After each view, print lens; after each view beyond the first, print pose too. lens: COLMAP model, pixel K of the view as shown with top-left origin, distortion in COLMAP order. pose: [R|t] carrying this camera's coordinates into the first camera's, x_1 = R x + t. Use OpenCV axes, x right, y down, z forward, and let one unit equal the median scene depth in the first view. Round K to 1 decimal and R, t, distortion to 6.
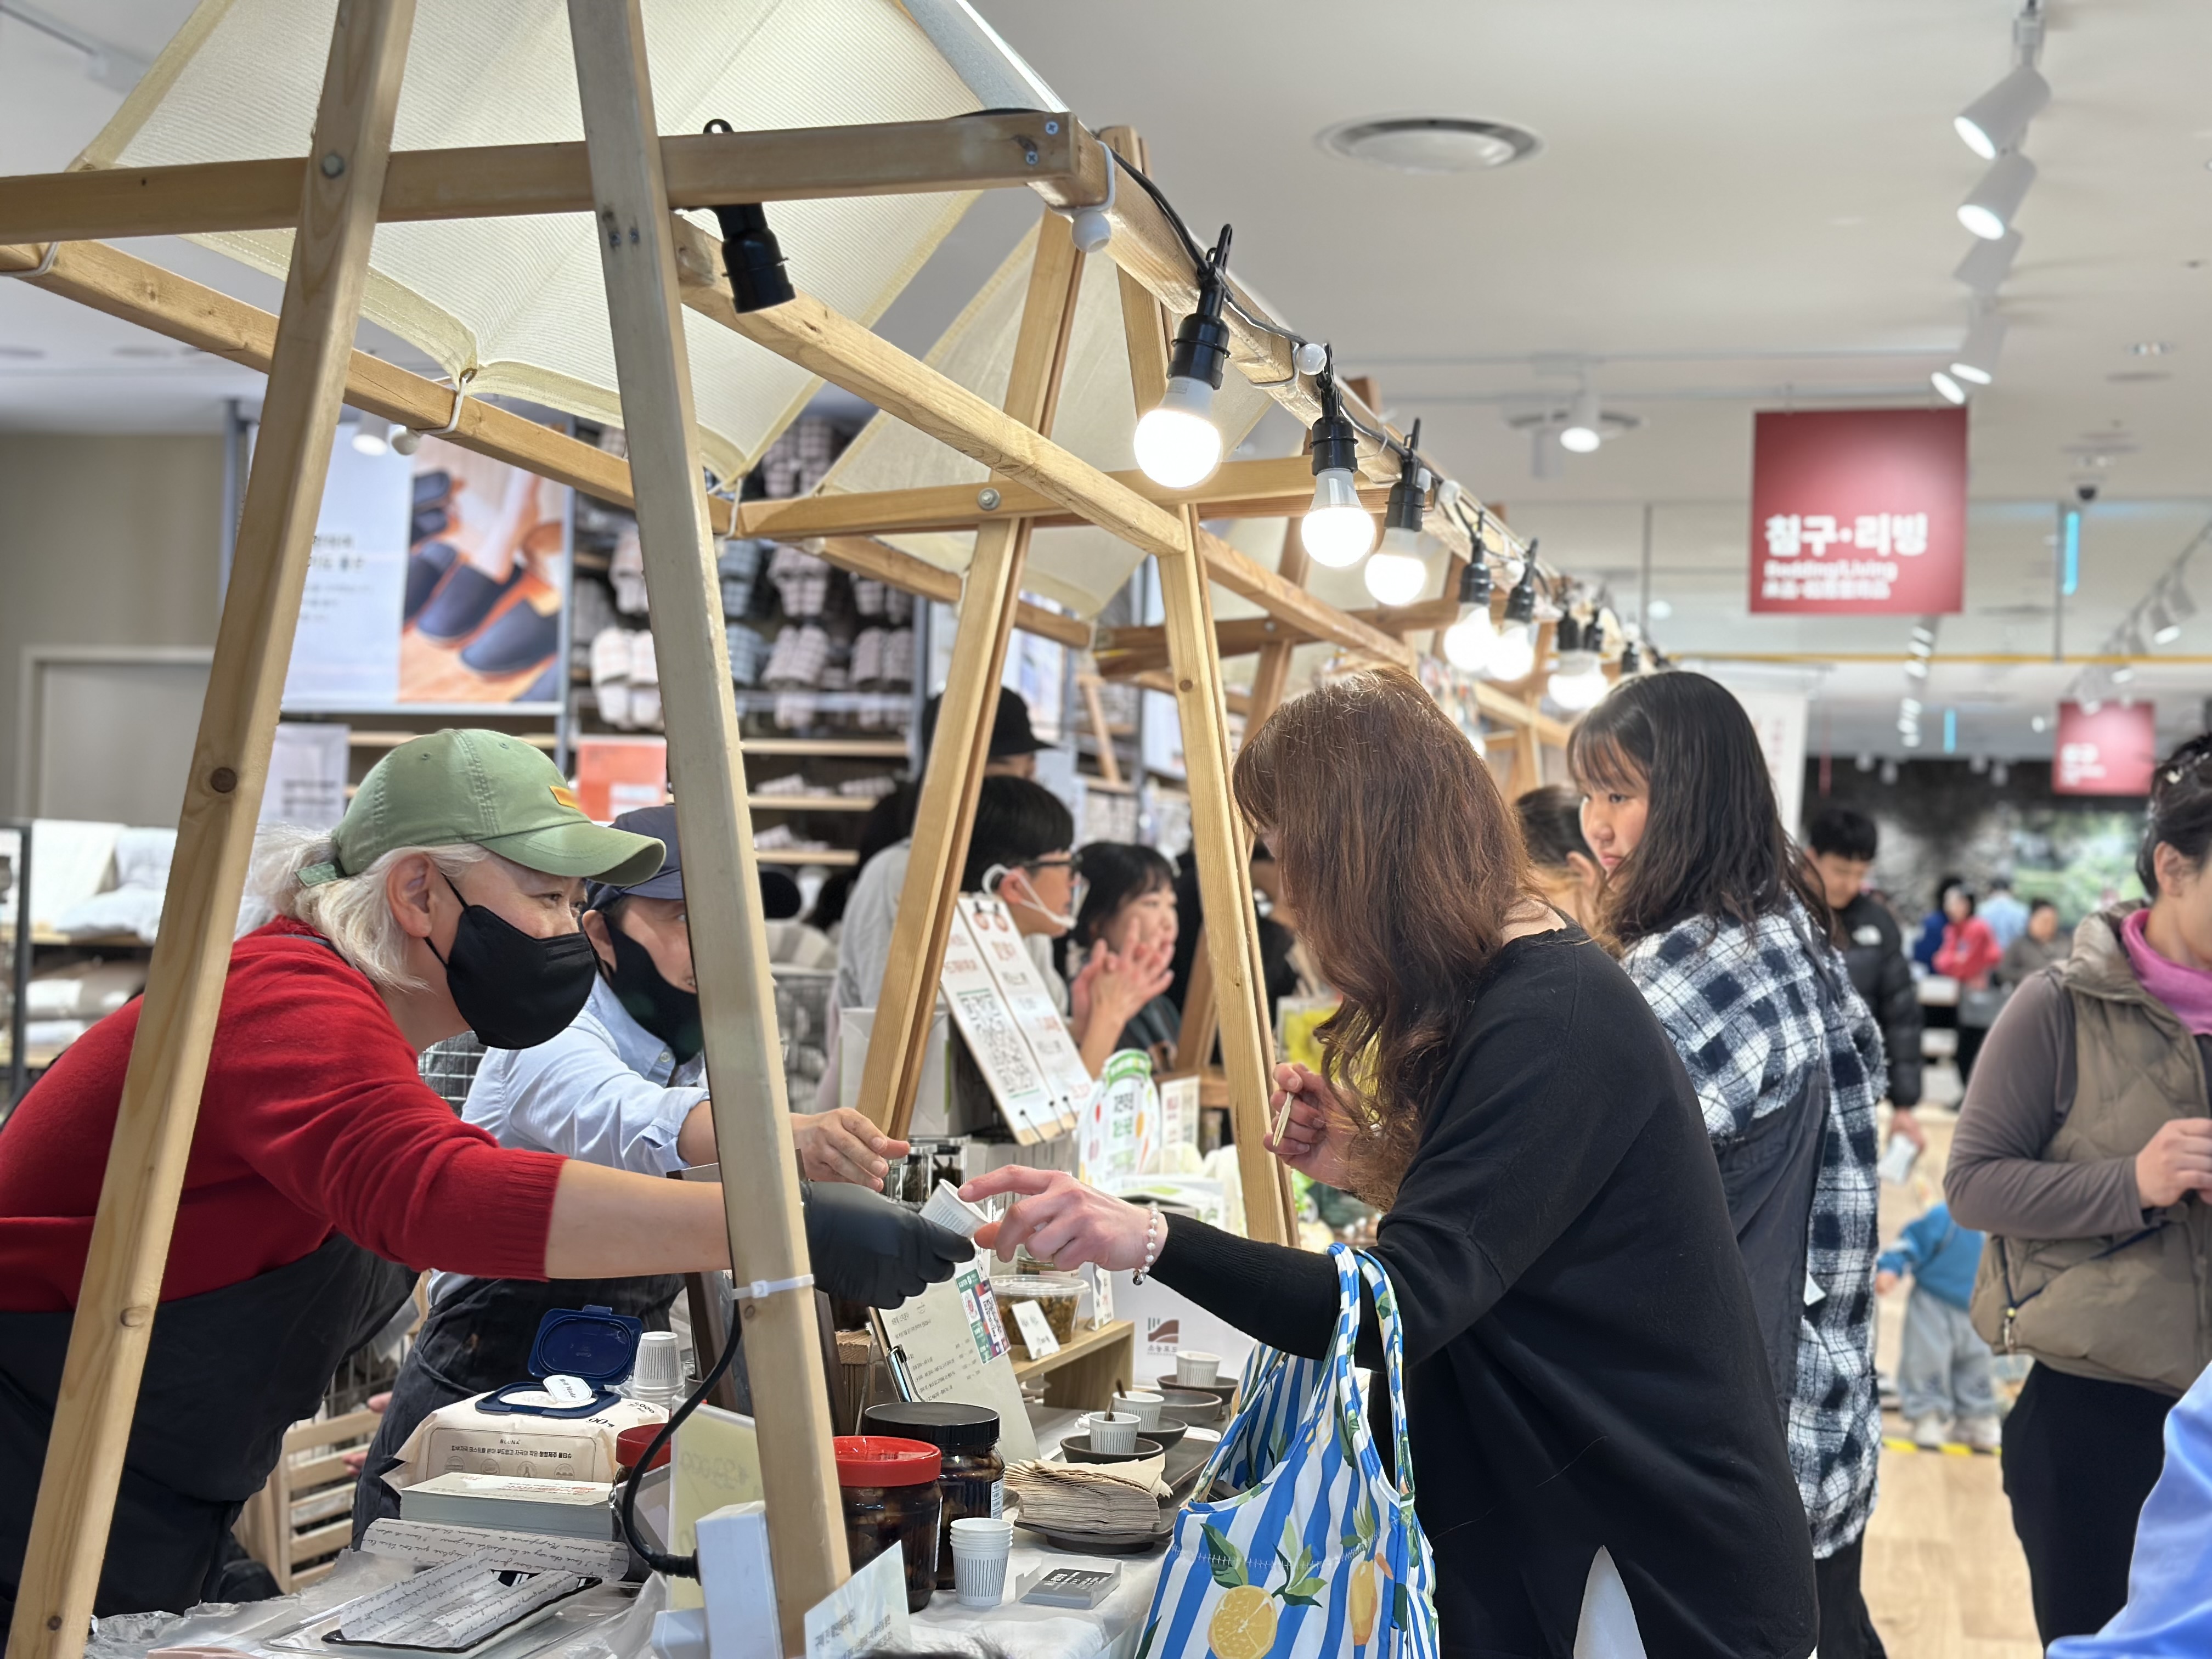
lens RADIAL K [[3086.3, 0, 1104.9], [0, 3086.3, 829.2], [0, 0, 1]] dist [0.003726, 0.000000]
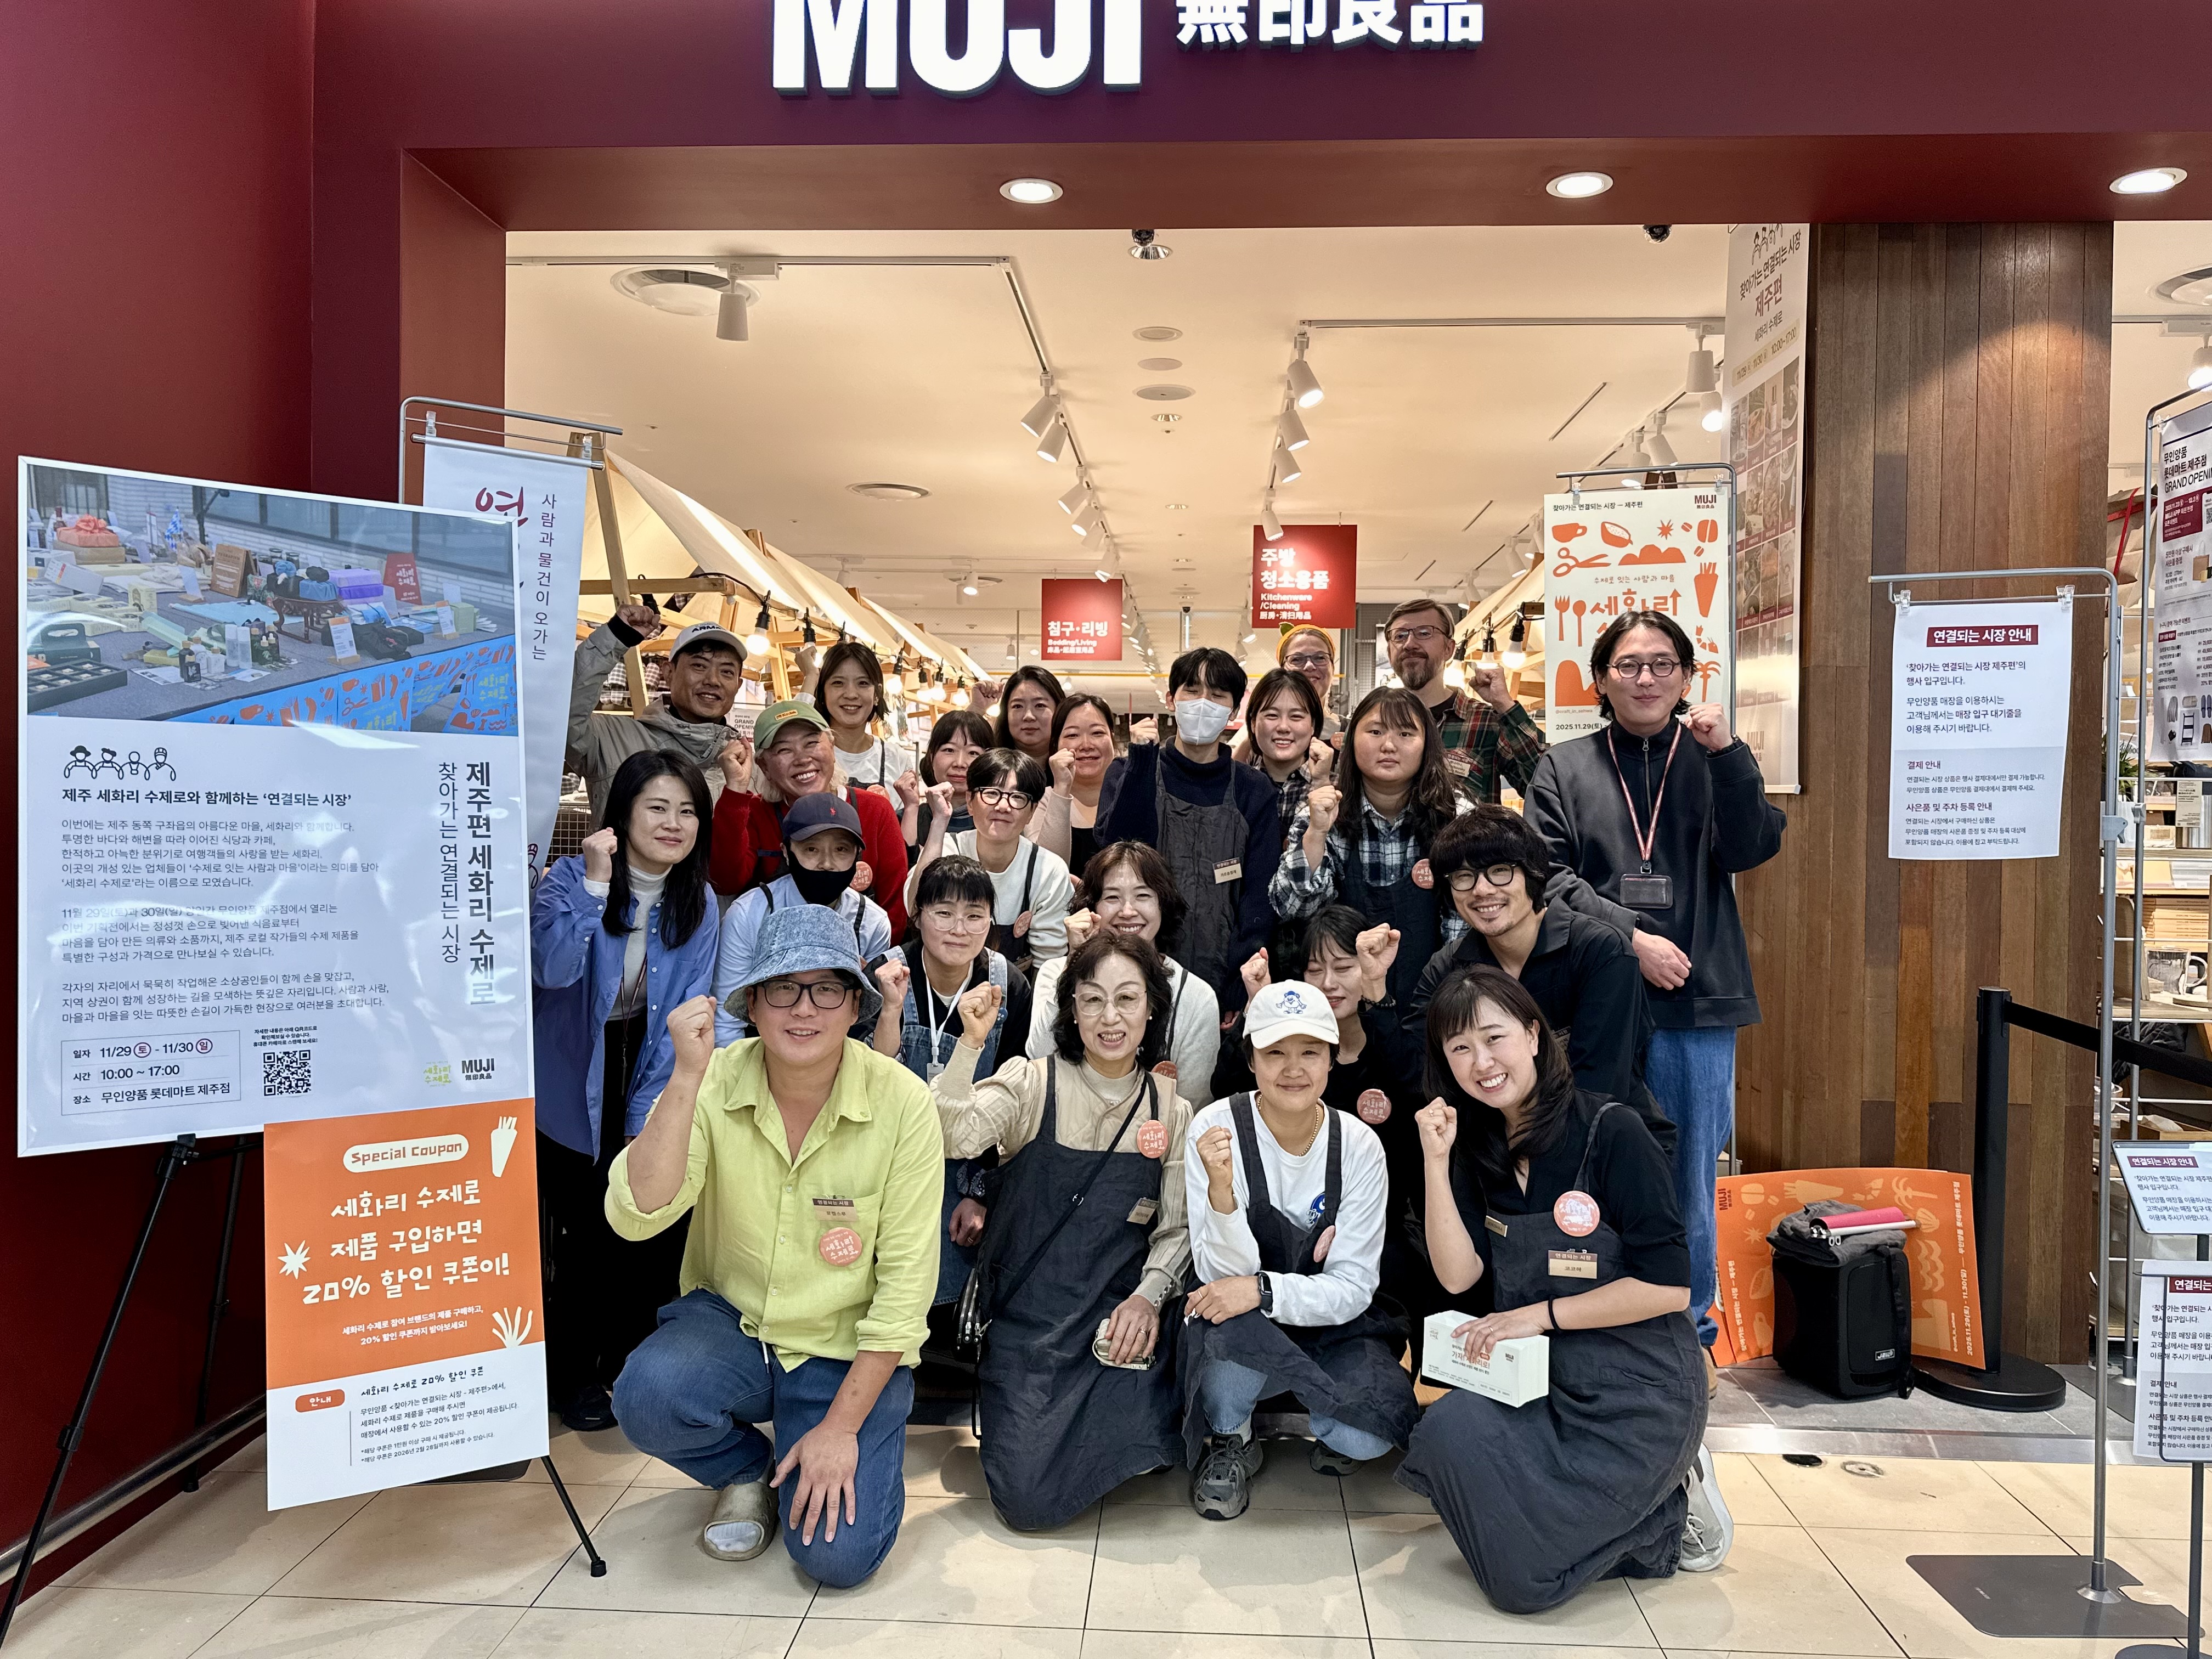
lens RADIAL K [[1606.1, 0, 1109.4], [0, 1606.1, 825.3], [0, 0, 1]] dist [0.001919, -0.000032]
pose [[0.983217, -0.015908, 0.181743, 0.023668], [0.007548, 0.998885, 0.046600, 0.004526], [-0.182282, -0.044446, 0.982241, -0.305958]]
